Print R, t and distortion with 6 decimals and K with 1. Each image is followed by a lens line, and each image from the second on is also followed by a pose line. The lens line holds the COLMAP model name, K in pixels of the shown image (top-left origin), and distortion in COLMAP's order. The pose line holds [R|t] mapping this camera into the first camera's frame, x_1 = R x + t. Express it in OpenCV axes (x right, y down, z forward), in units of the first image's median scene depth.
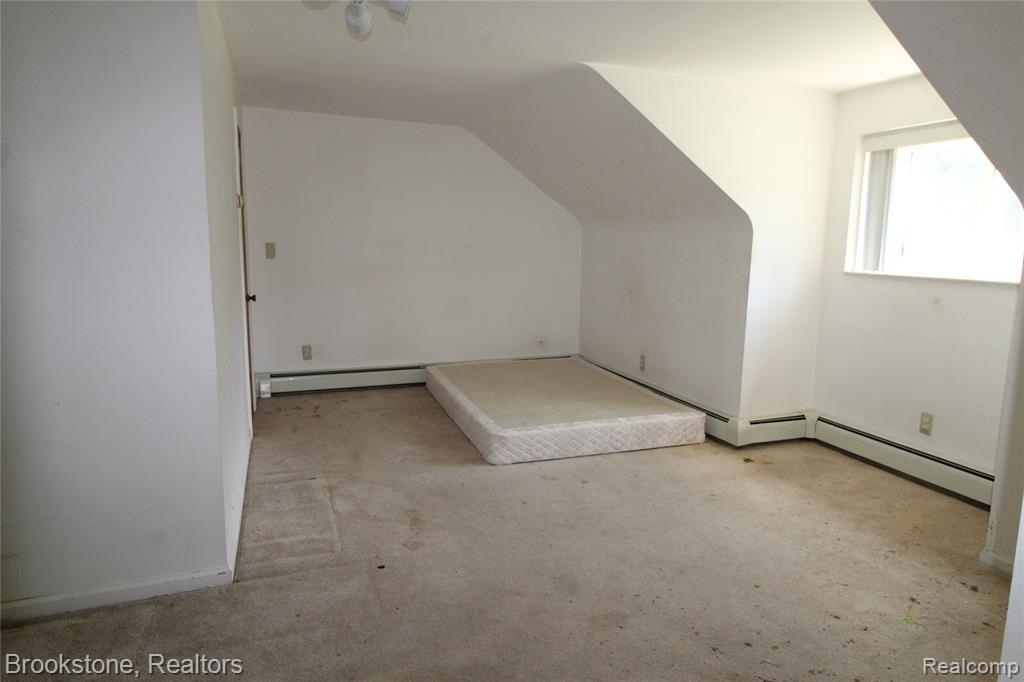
lens RADIAL K [[607.7, 0, 512.4], [0, 607.7, 323.4], [0, 0, 1]] dist [-0.002929, 0.000863]
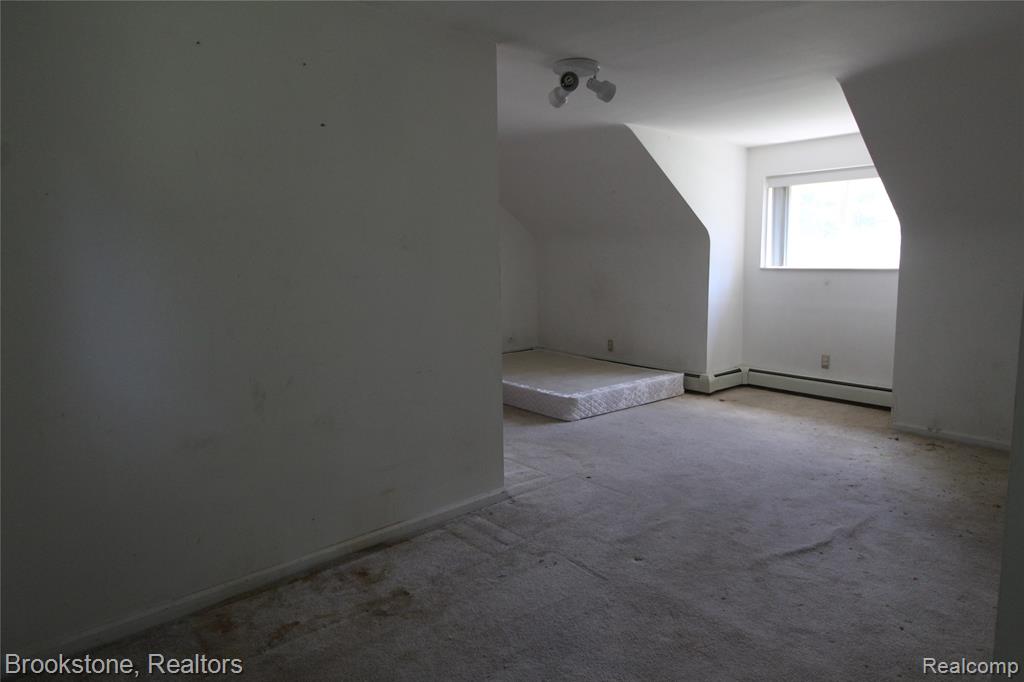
lens RADIAL K [[607.7, 0, 512.4], [0, 607.7, 323.4], [0, 0, 1]] dist [-0.002929, 0.000863]
pose [[0.940483, -0.059269, 0.334633, -0.541864], [0.068922, 0.997477, -0.017035, 0.034201], [-0.332779, 0.039085, 0.942195, -0.191449]]
